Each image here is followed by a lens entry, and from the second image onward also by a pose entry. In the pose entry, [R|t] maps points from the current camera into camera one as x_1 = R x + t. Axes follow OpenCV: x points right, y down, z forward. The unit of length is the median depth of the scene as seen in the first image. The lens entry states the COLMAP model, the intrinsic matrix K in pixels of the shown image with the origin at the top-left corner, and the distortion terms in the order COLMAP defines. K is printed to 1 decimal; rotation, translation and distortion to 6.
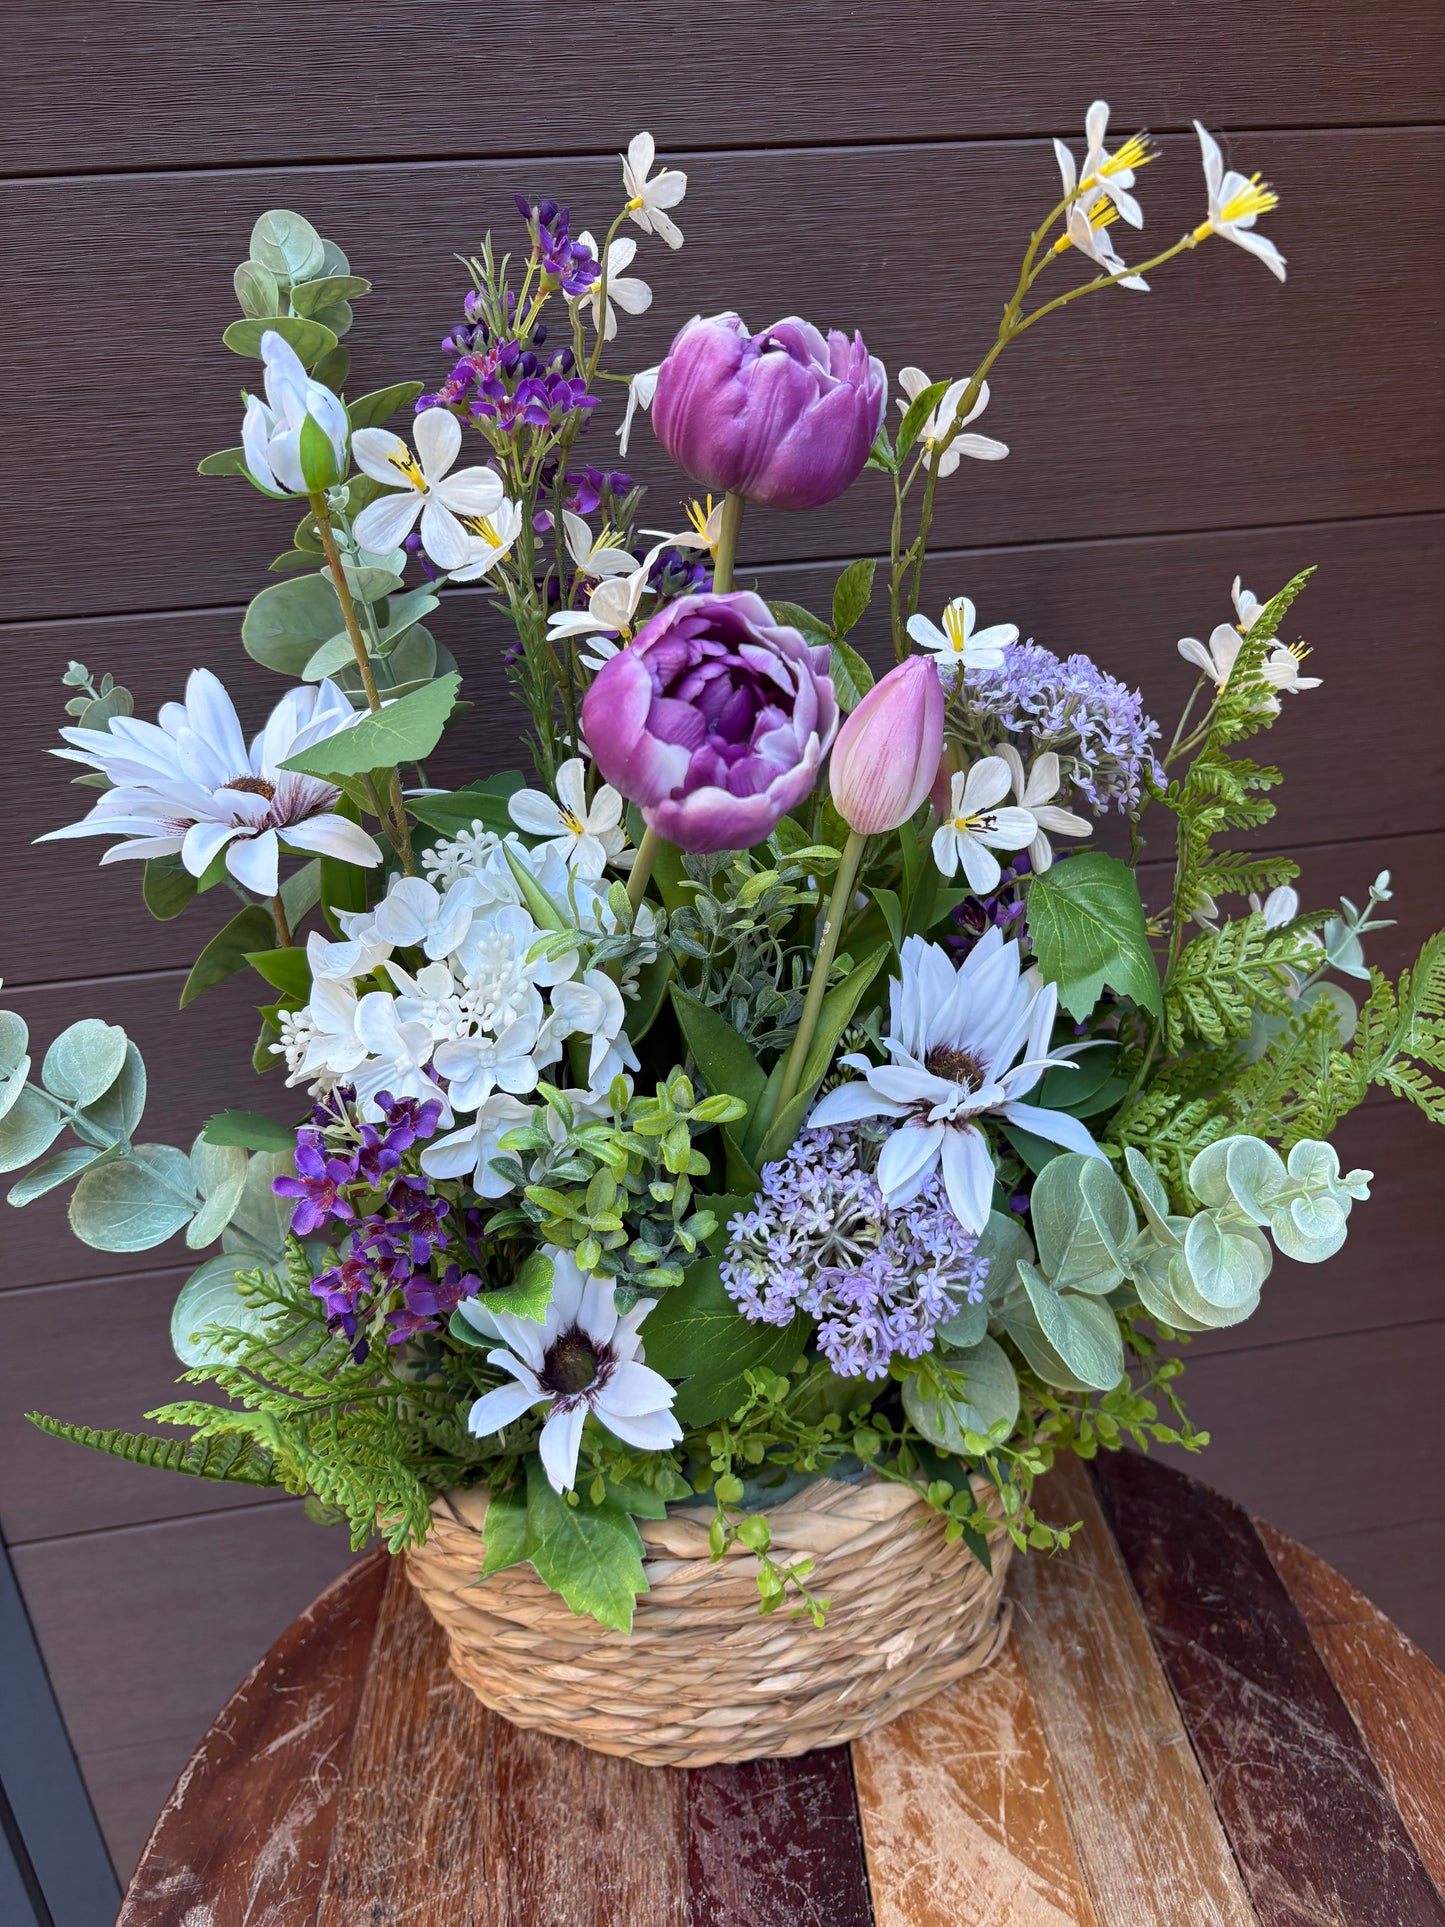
lens RADIAL K [[1440.5, 0, 736.6], [0, 1440.5, 954.2], [0, 0, 1]] dist [0.059070, -0.081926]
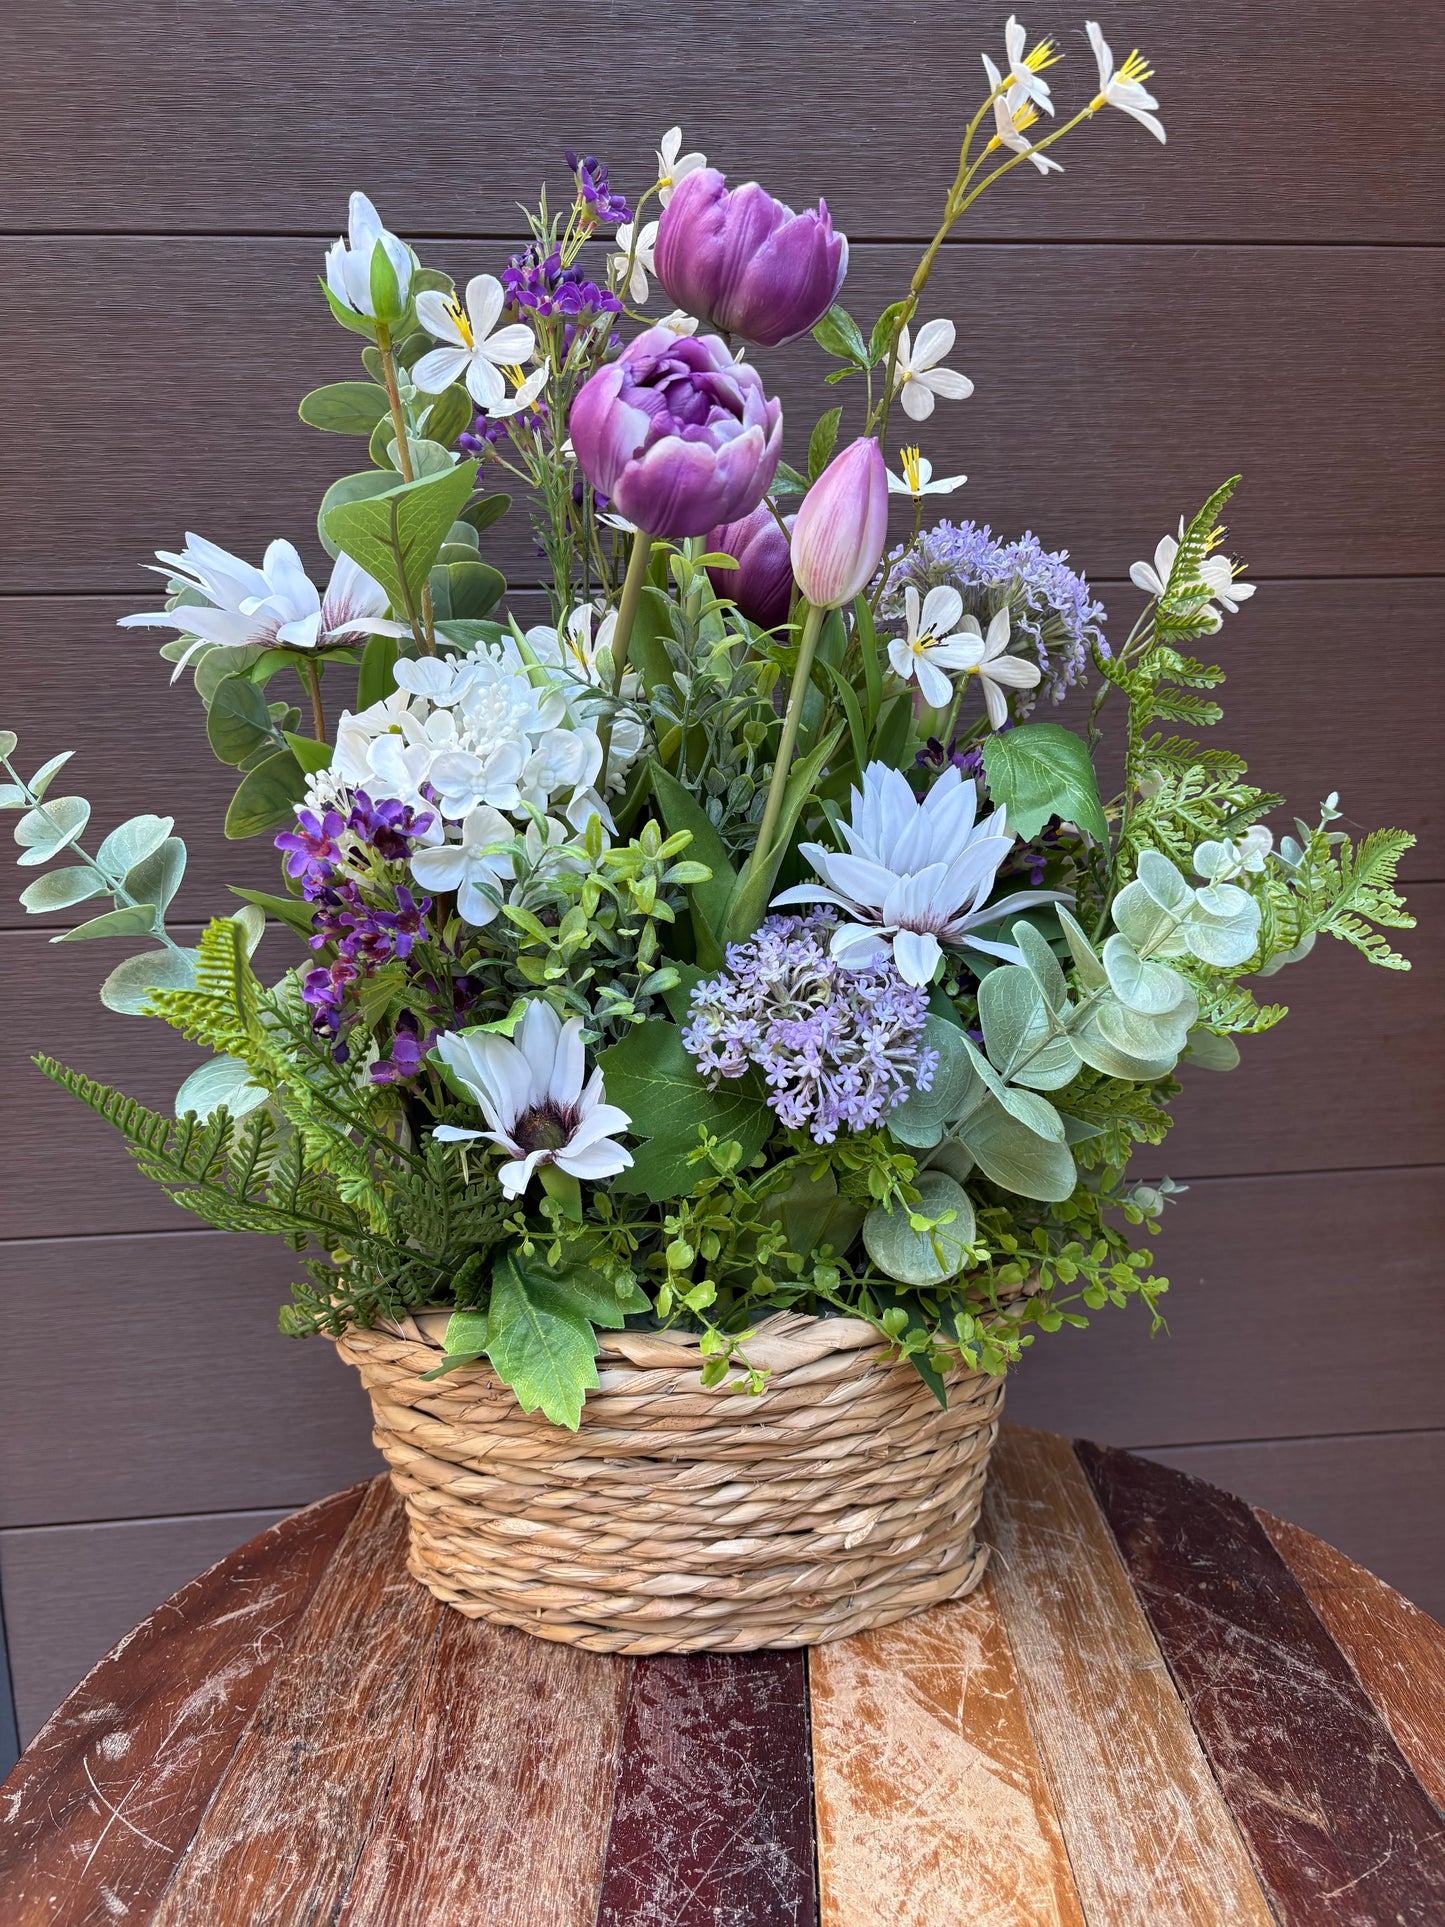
lens RADIAL K [[1430.2, 0, 739.1], [0, 1430.2, 968.3], [0, 0, 1]] dist [0.059636, -0.080639]
pose [[0.997120, 0.037912, -0.065688, 0.084885], [-0.052284, 0.971016, -0.233227, 0.358580], [0.054942, 0.235990, 0.970201, -0.032044]]
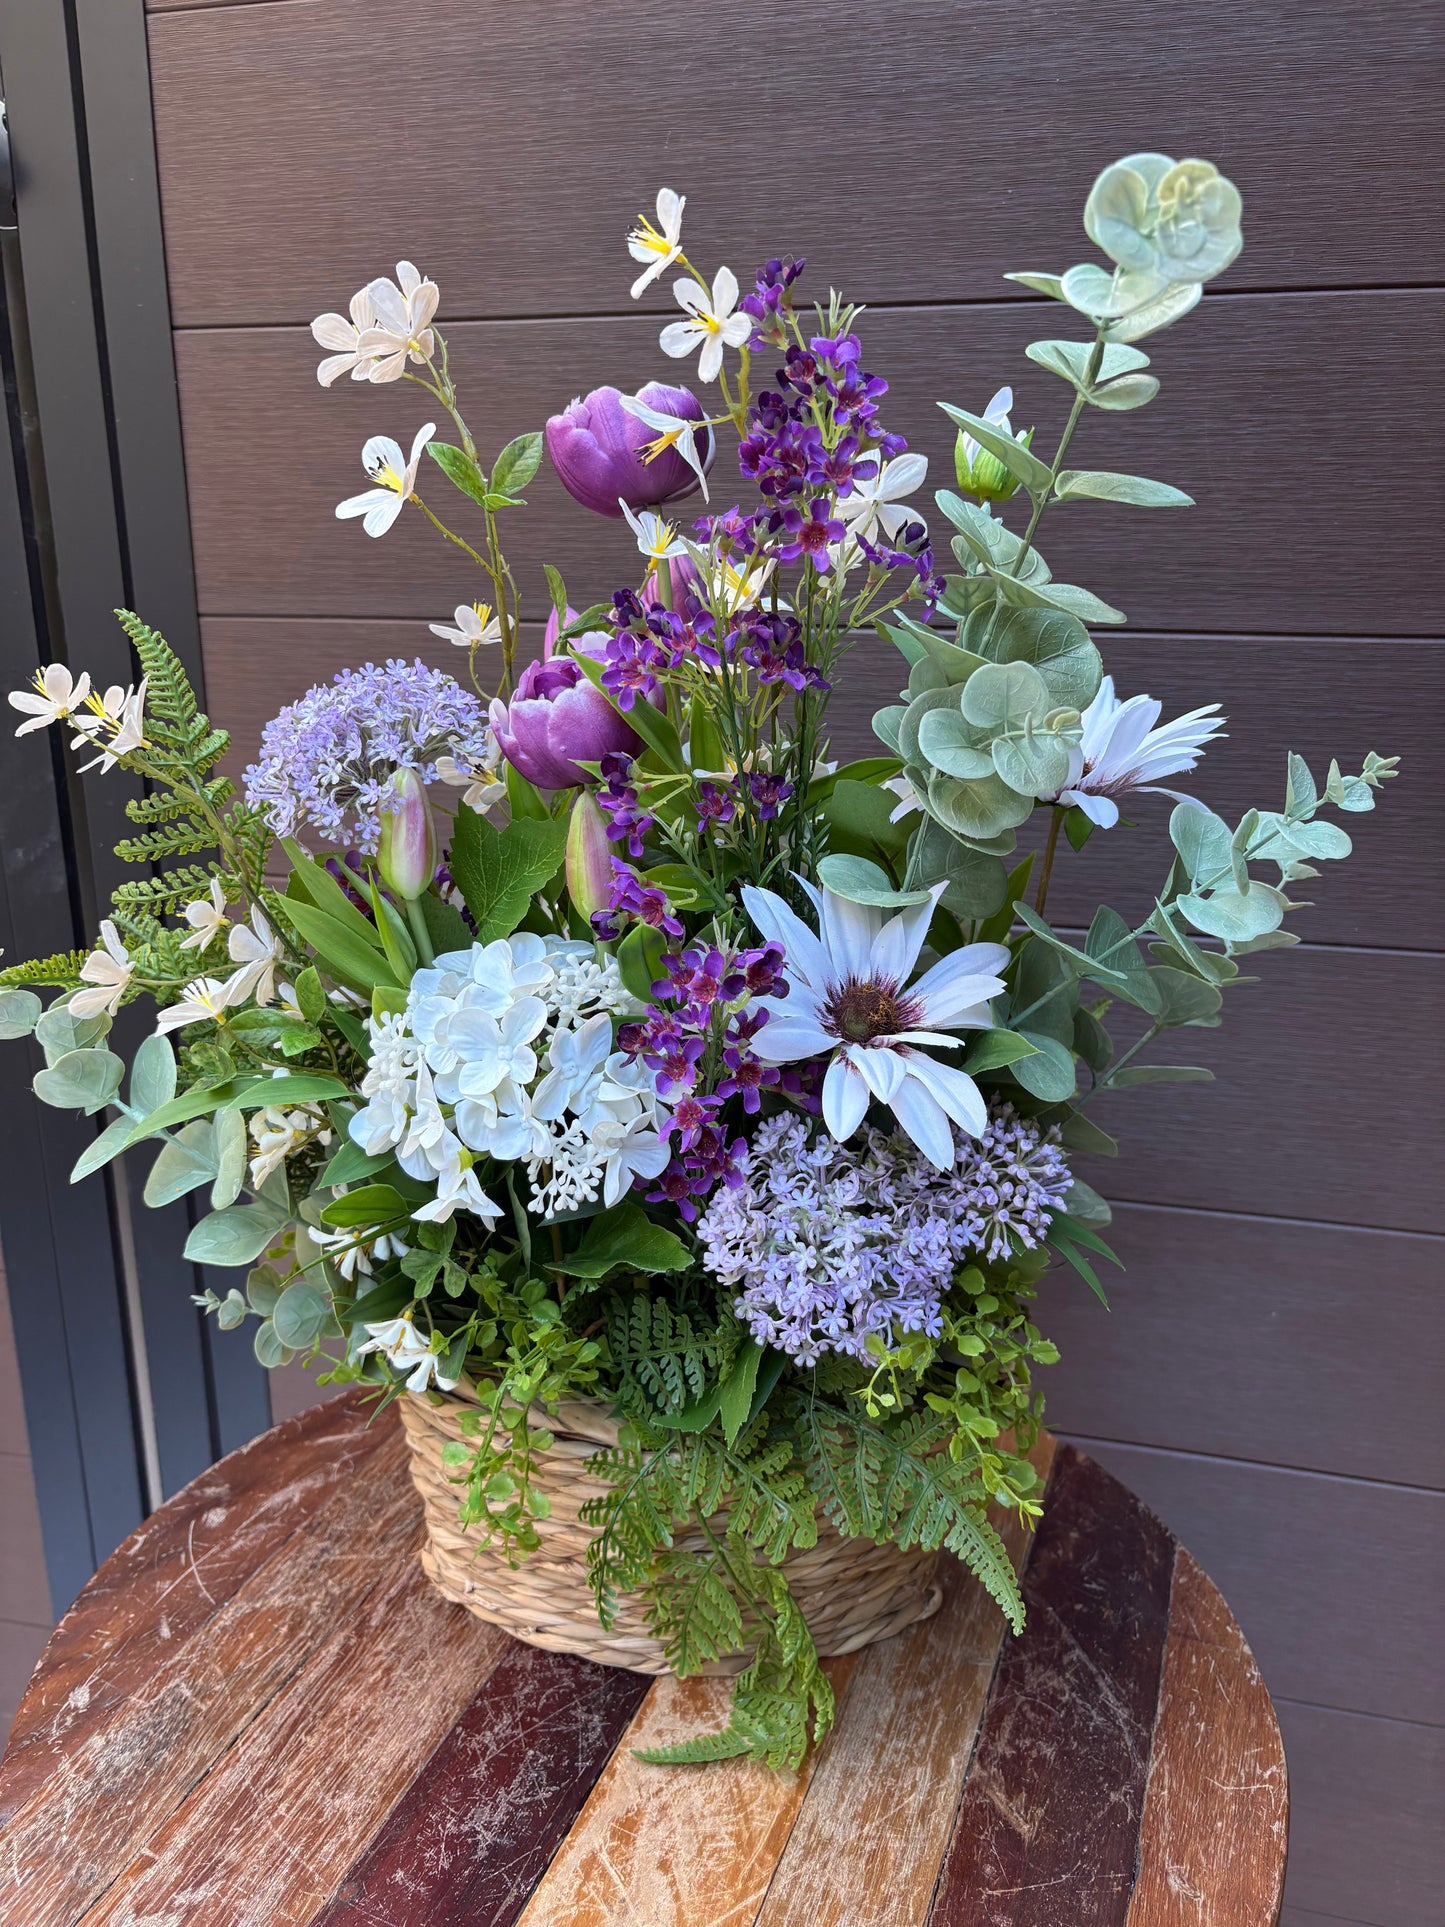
lens RADIAL K [[1439.4, 0, 731.3], [0, 1439.4, 949.2], [0, 0, 1]] dist [0.004859, 0.001825]
pose [[0.913627, 0.160185, -0.373666, 0.481398], [-0.205136, 0.975163, -0.083529, 0.156454], [0.351005, 0.152967, 0.923795, -0.160667]]
